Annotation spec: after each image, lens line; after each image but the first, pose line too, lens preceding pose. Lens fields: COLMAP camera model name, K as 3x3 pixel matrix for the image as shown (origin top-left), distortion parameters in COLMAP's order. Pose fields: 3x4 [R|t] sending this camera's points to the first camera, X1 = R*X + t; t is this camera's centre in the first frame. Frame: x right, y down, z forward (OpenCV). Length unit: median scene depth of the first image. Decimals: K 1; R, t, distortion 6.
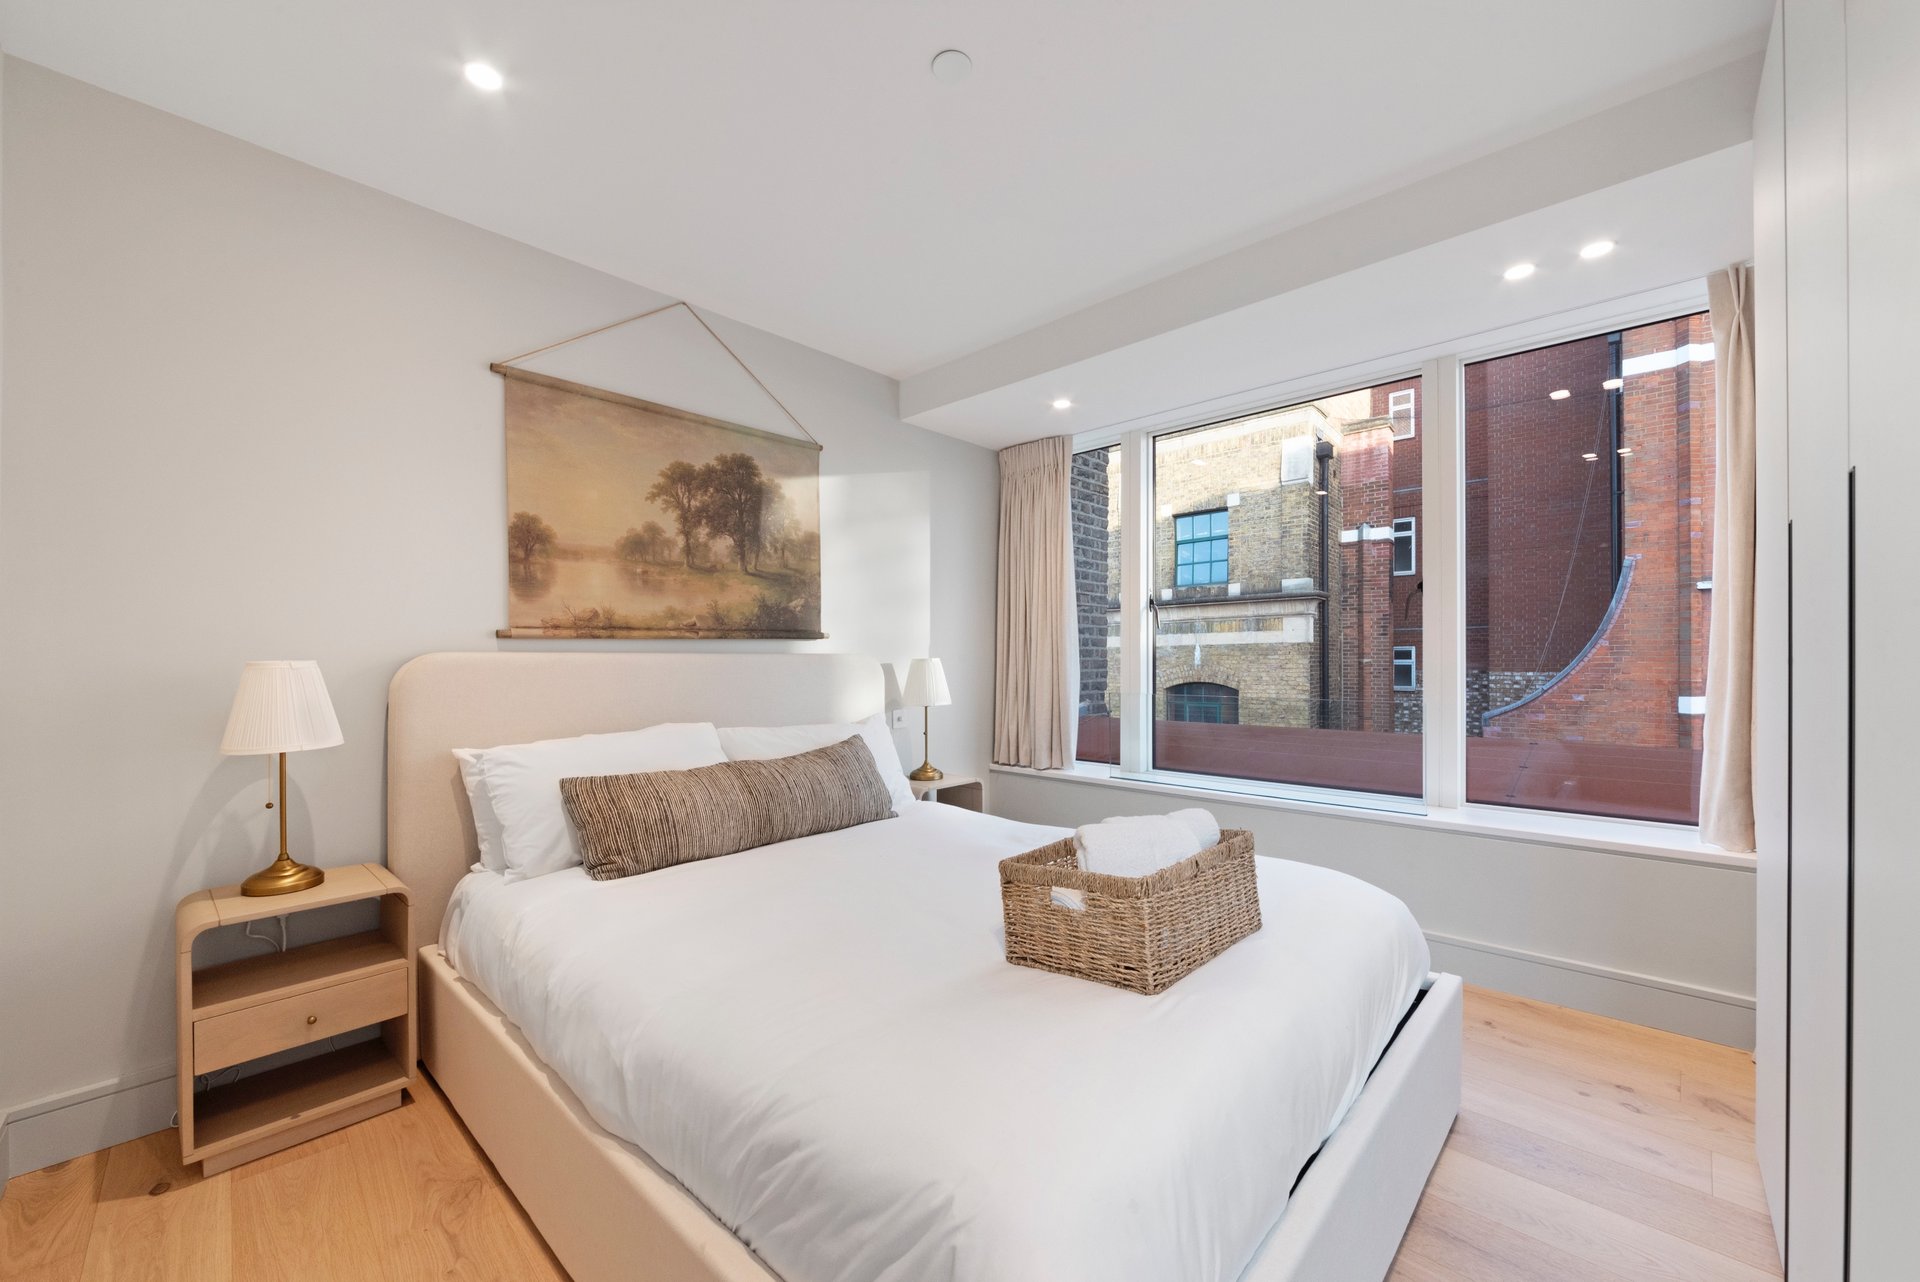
lens RADIAL K [[783.7, 0, 957.6], [0, 783.7, 650.2], [0, 0, 1]] dist [-0.006740, 0.000409]
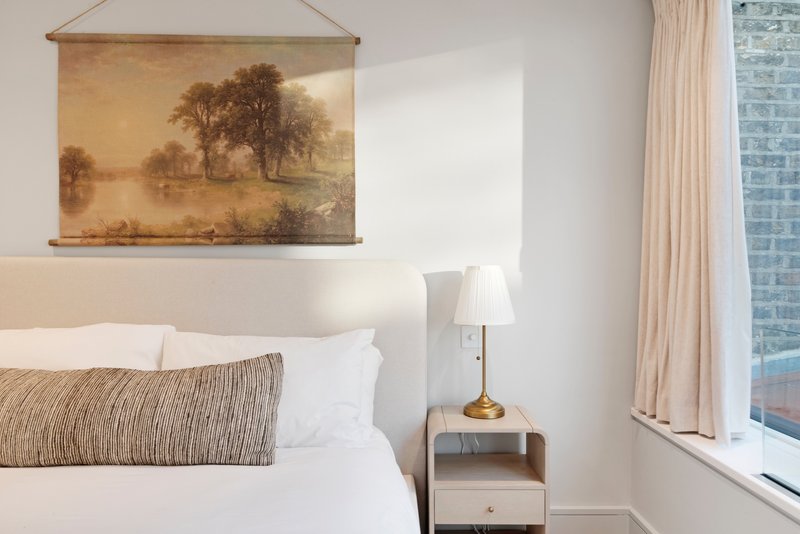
lens RADIAL K [[536.2, 0, 401.8], [0, 536.2, 263.9], [0, 0, 1]] dist [-0.003763, 0.000232]
pose [[0.683638, -0.001349, -0.729820, 0.548609], [-0.002061, 0.999991, -0.003779, 0.019603], [0.729819, 0.004088, 0.683629, 1.001133]]
